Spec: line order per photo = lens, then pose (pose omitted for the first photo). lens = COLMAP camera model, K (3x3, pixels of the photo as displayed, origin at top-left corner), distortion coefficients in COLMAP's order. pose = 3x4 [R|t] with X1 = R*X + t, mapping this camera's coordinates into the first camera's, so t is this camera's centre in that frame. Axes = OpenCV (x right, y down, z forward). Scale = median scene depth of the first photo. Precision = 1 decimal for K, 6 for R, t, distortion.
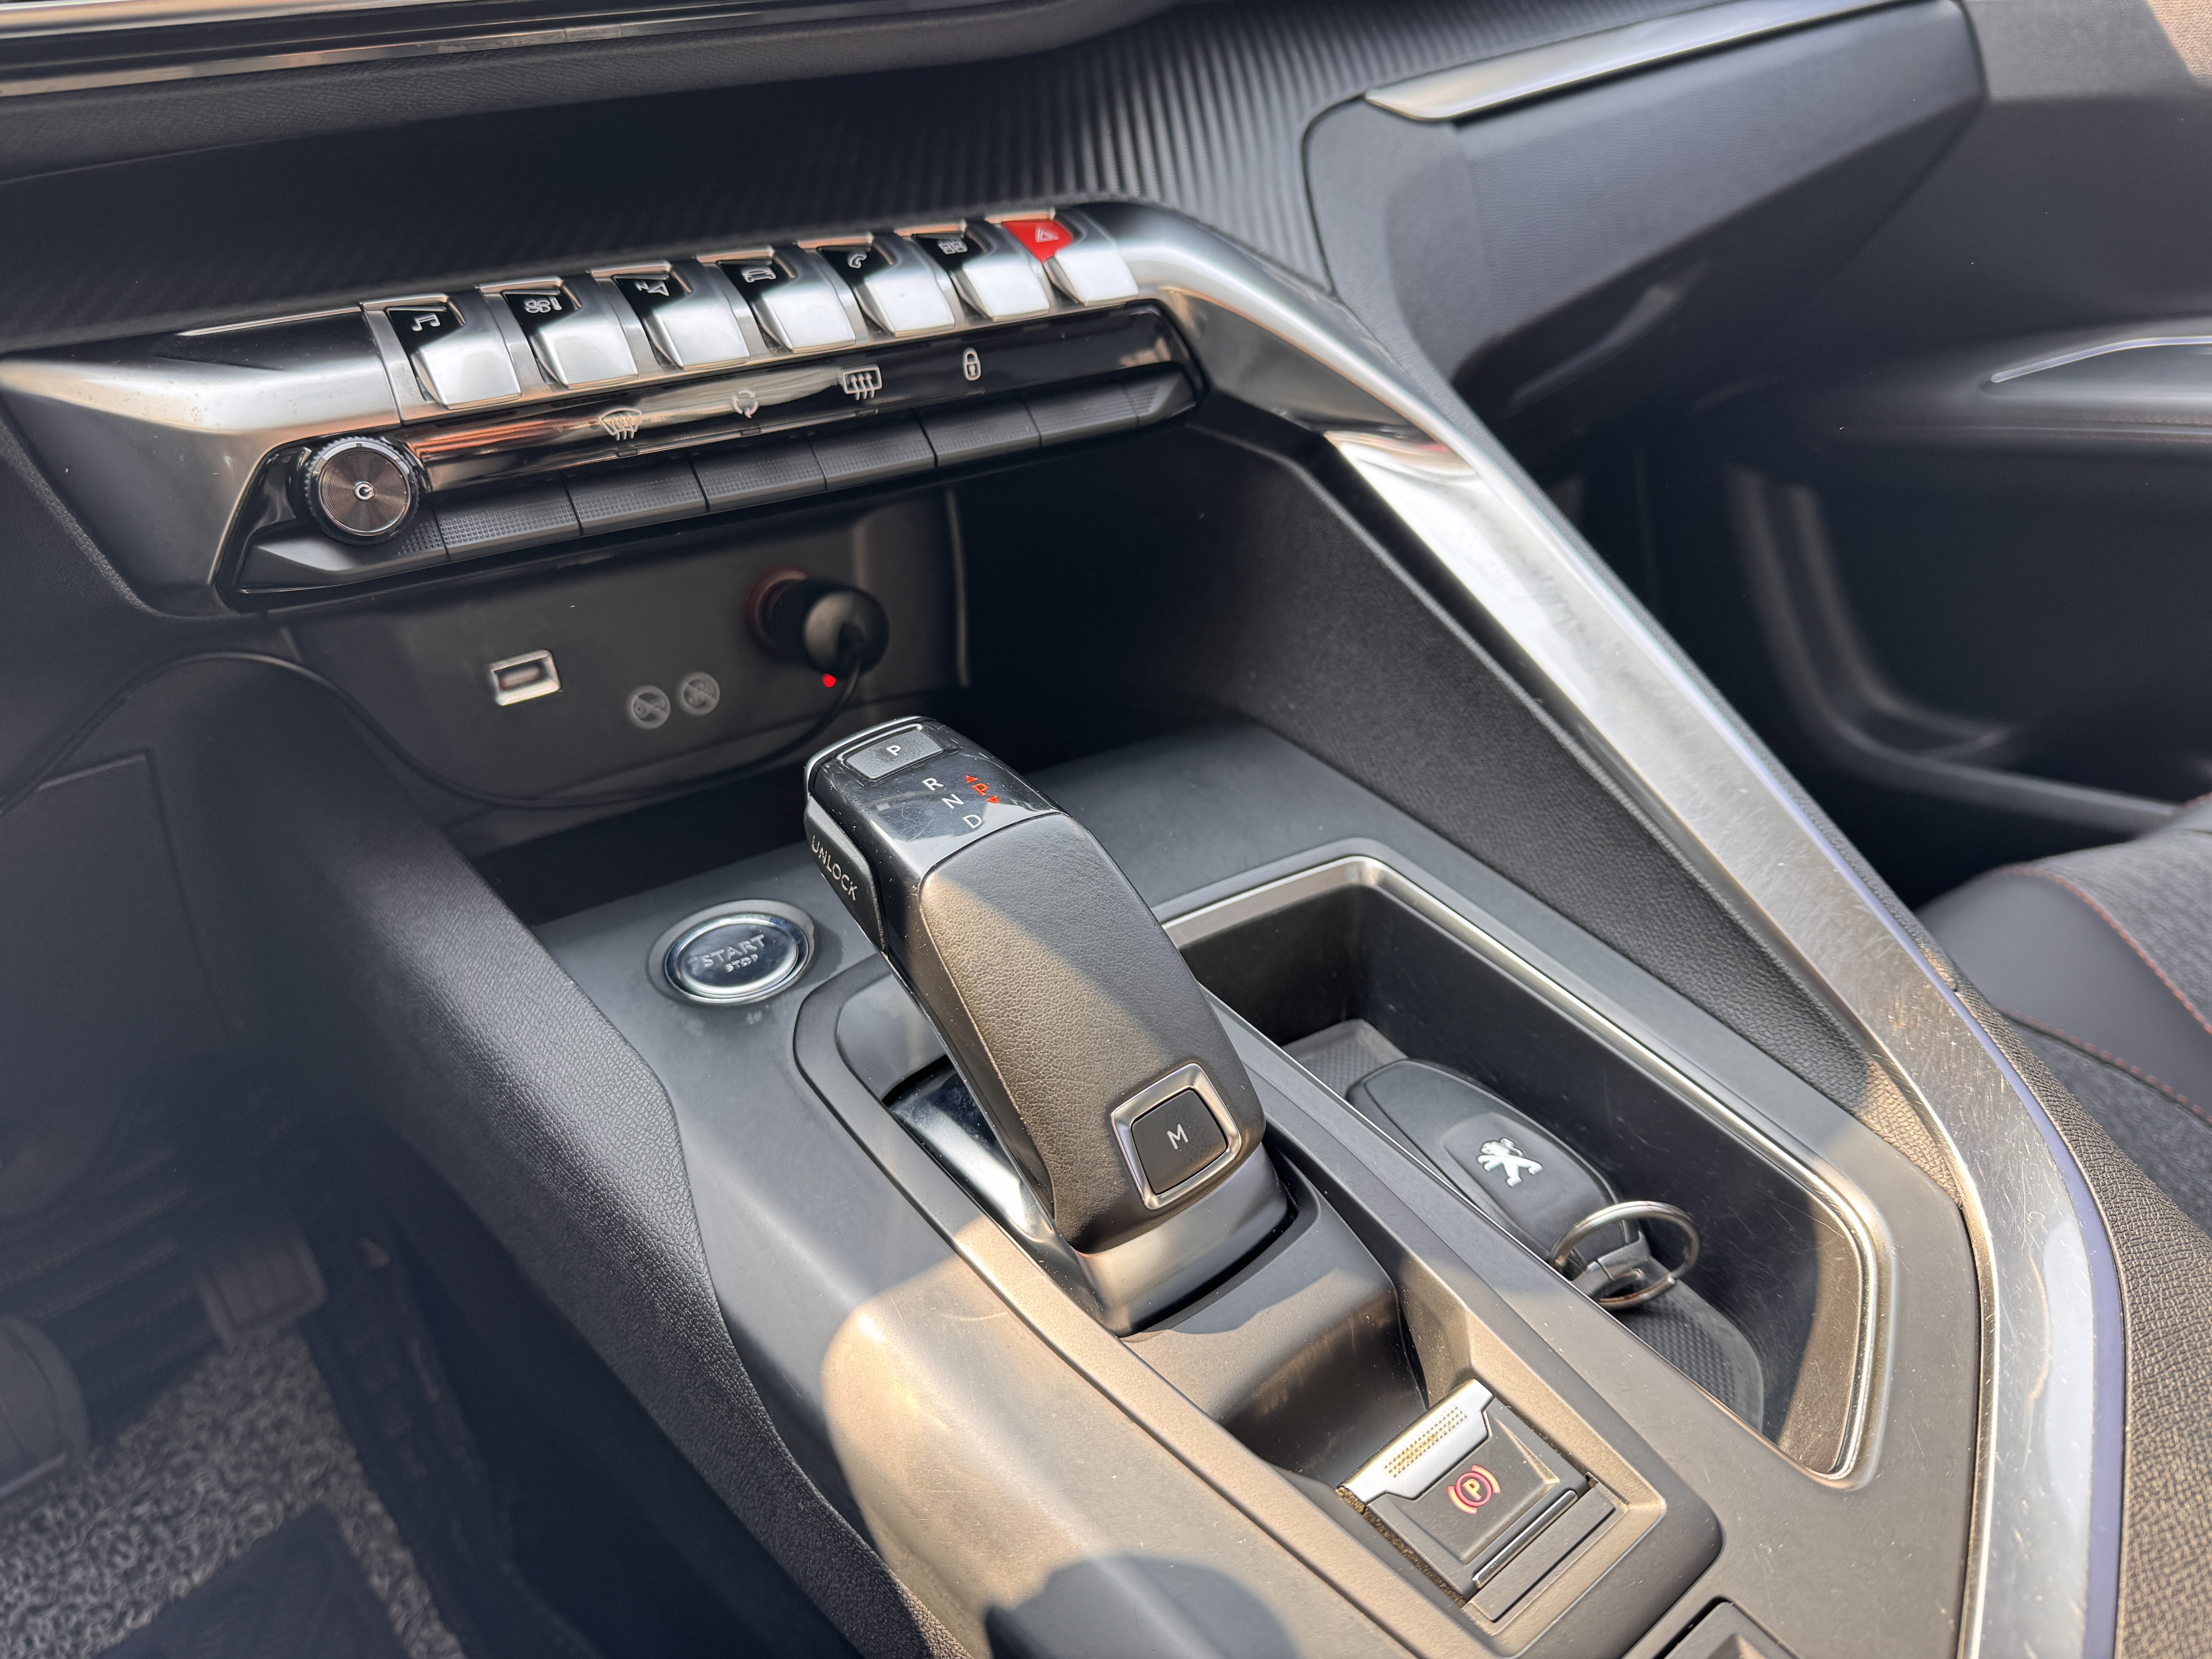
lens RADIAL K [[1551.3, 0, 1068.9], [0, 1551.3, 868.8], [0, 0, 1]] dist [0.028651, -0.033455]
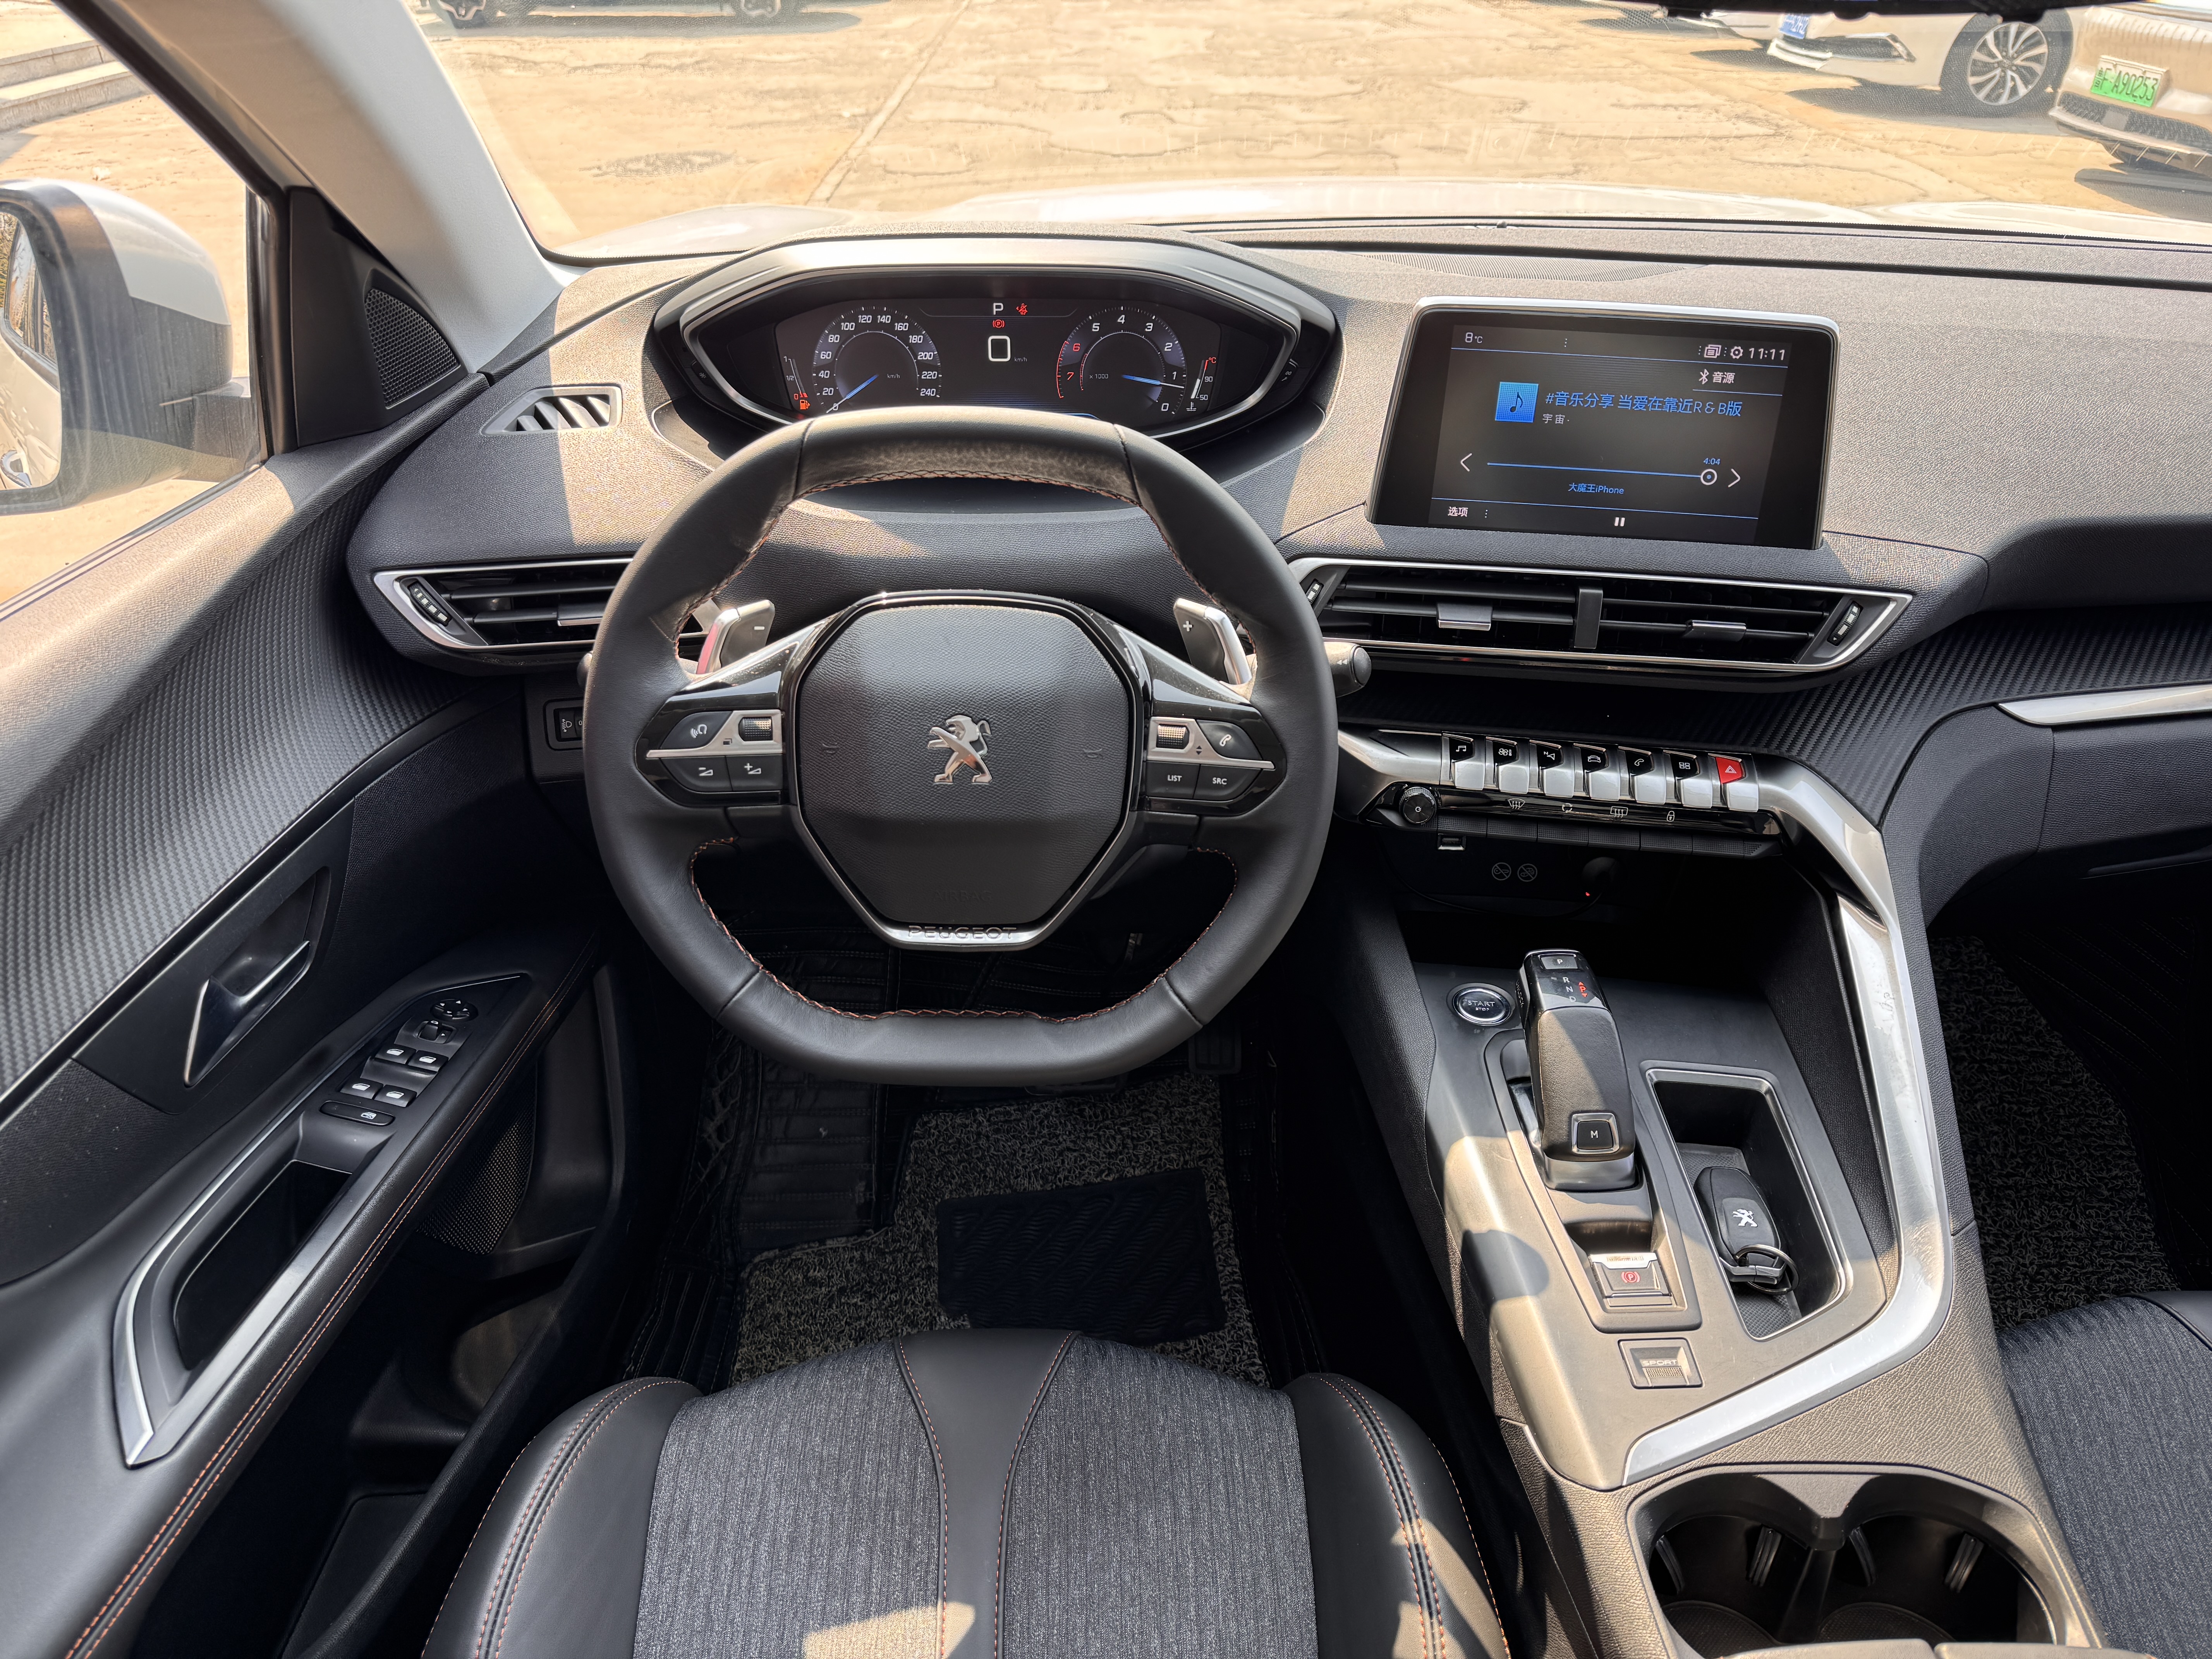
lens RADIAL K [[1551.3, 0, 1096.0], [0, 1551.3, 829.1], [0, 0, 1]] dist [0.028651, -0.033455]
pose [[0.792847, 0.354758, -0.495521, 0.485724], [-0.362228, 0.928210, 0.084957, -0.218307], [0.490086, 0.112134, 0.864431, -1.691190]]
